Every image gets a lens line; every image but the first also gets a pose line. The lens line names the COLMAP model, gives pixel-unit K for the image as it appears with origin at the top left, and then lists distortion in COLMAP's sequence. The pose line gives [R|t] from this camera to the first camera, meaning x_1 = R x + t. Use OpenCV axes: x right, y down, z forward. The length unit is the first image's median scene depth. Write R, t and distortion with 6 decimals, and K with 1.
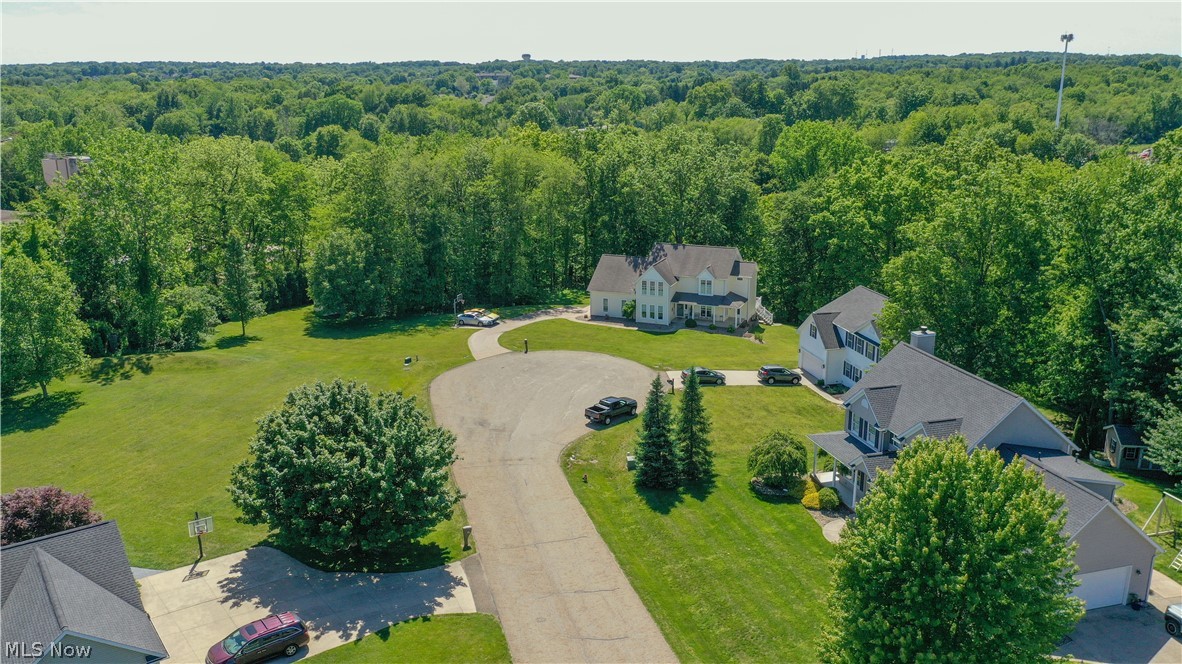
lens RADIAL K [[964.2, 0, 587.6], [0, 964.2, 302.0], [0, 0, 1]] dist [-0.003724, -0.004627]
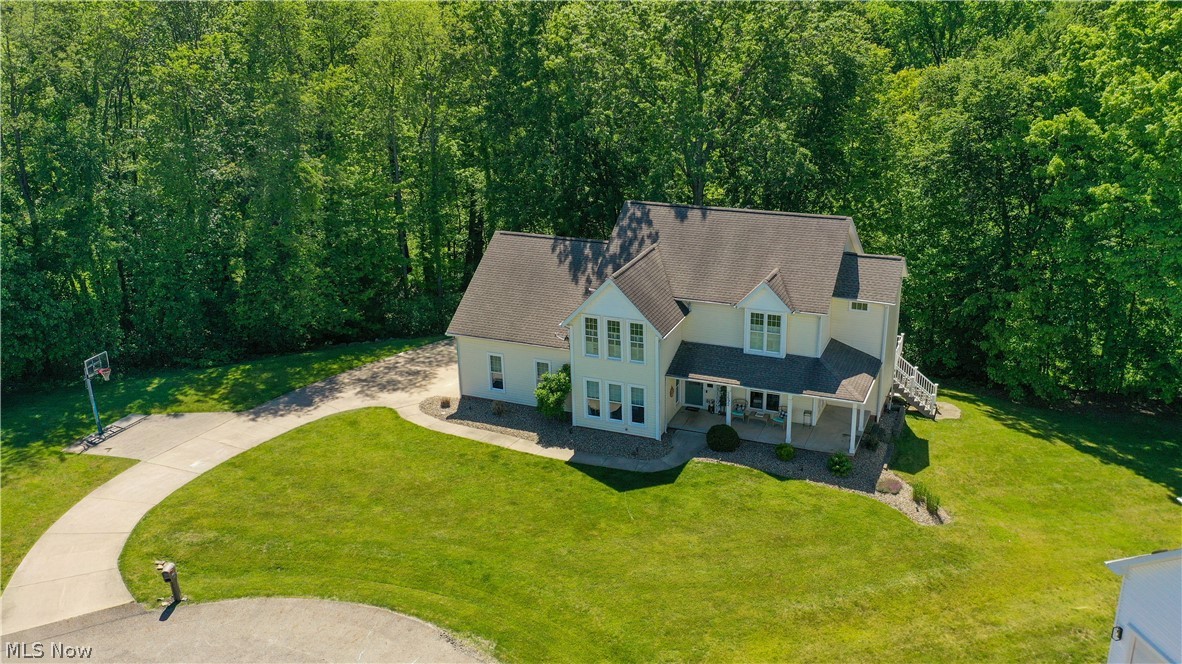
lens RADIAL K [[1029.2, 0, 591.0], [0, 1029.2, 332.0], [0, 0, 1]] dist [-0.009457, -0.001702]
pose [[0.999632, -0.013805, -0.023344, 0.066140], [0.016479, 0.992816, 0.118513, -0.060552], [0.021541, -0.118854, 0.992678, 0.610058]]
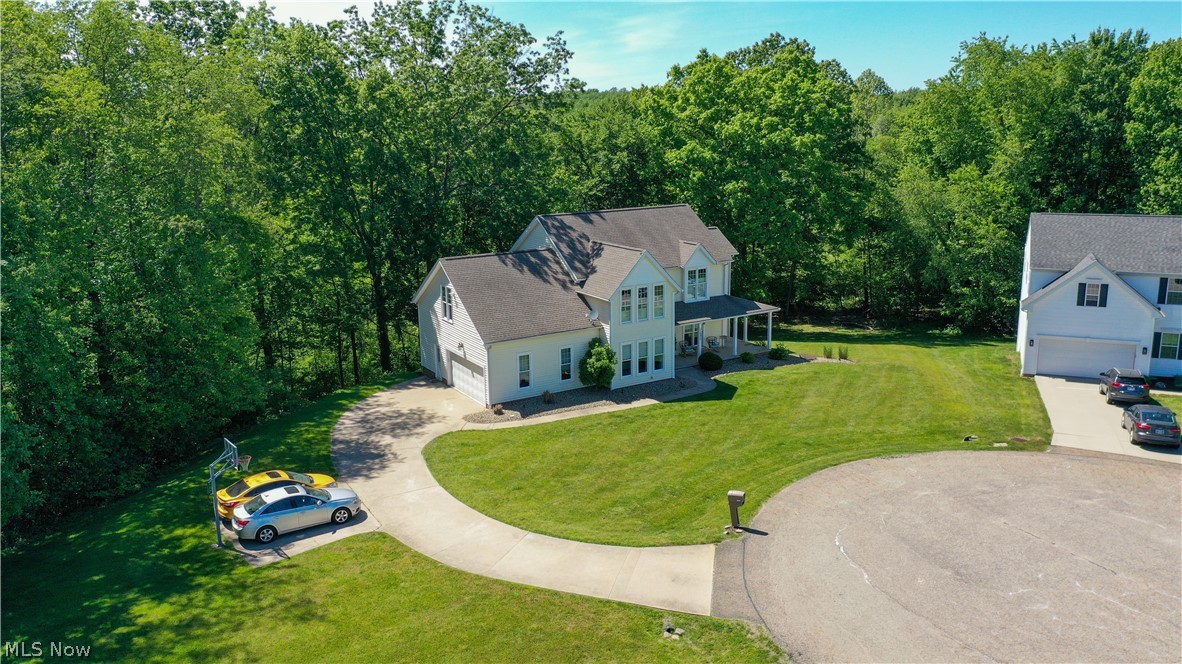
lens RADIAL K [[953.0, 0, 593.4], [0, 953.0, 280.4], [0, 0, 1]] dist [-0.009441, -0.008117]
pose [[0.579189, -0.140529, 0.802989, -0.287105], [0.205837, 0.978322, 0.022745, -0.038302], [-0.788778, 0.152111, 0.595559, 0.739431]]
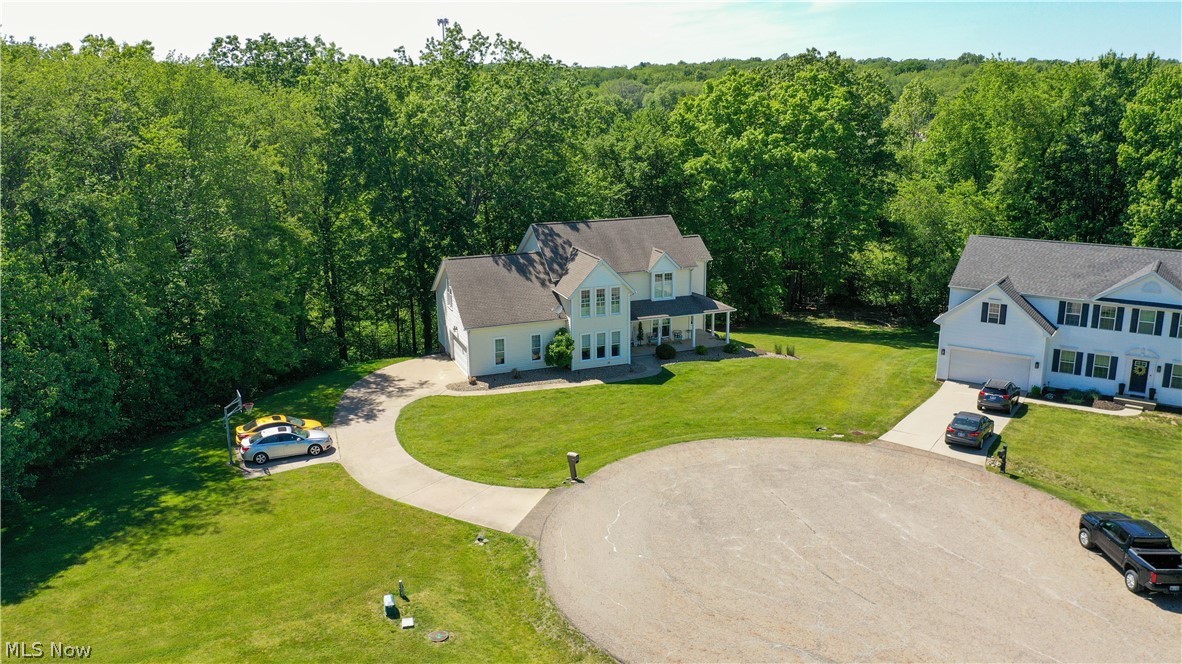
lens RADIAL K [[974.8, 0, 588.3], [0, 974.8, 268.9], [0, 0, 1]] dist [-0.009557, -0.005470]
pose [[0.720187, -0.131808, 0.681144, -0.299157], [0.169257, 0.985502, 0.011745, -0.039079], [-0.672817, 0.106830, 0.732055, 0.590261]]
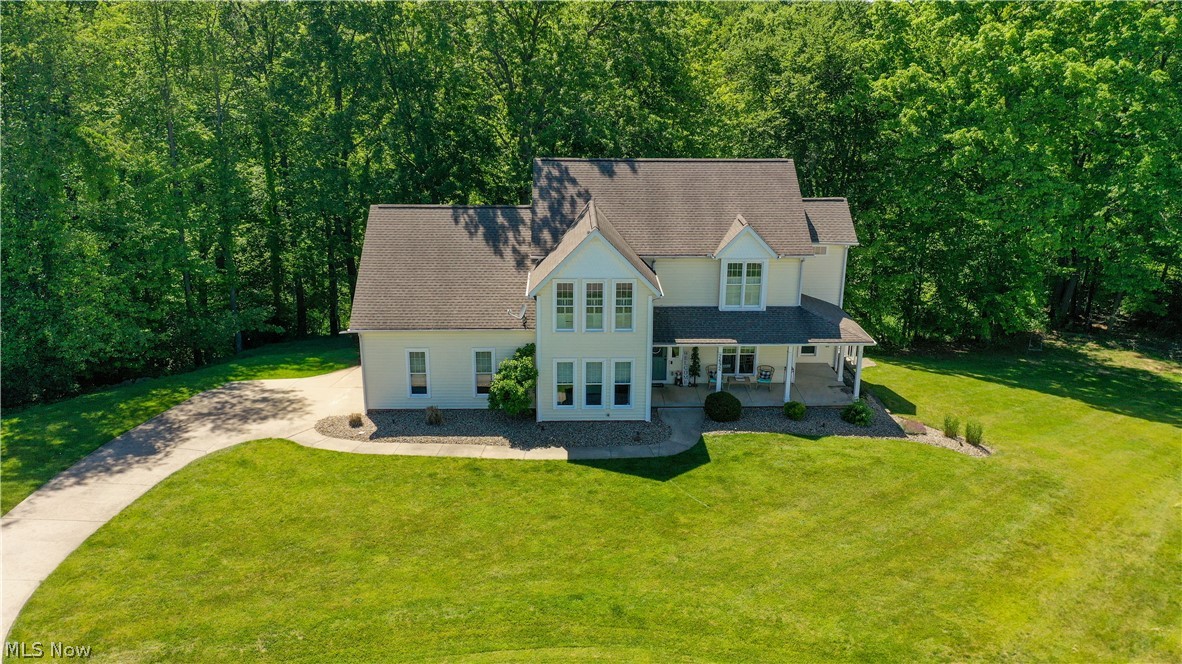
lens RADIAL K [[964.2, 0, 587.6], [0, 964.2, 302.0], [0, 0, 1]] dist [-0.003724, -0.004627]
pose [[0.911030, -0.102115, 0.399497, -0.051336], [0.086062, 0.994602, 0.057969, -0.032207], [-0.403260, -0.018430, 0.914900, 0.713769]]
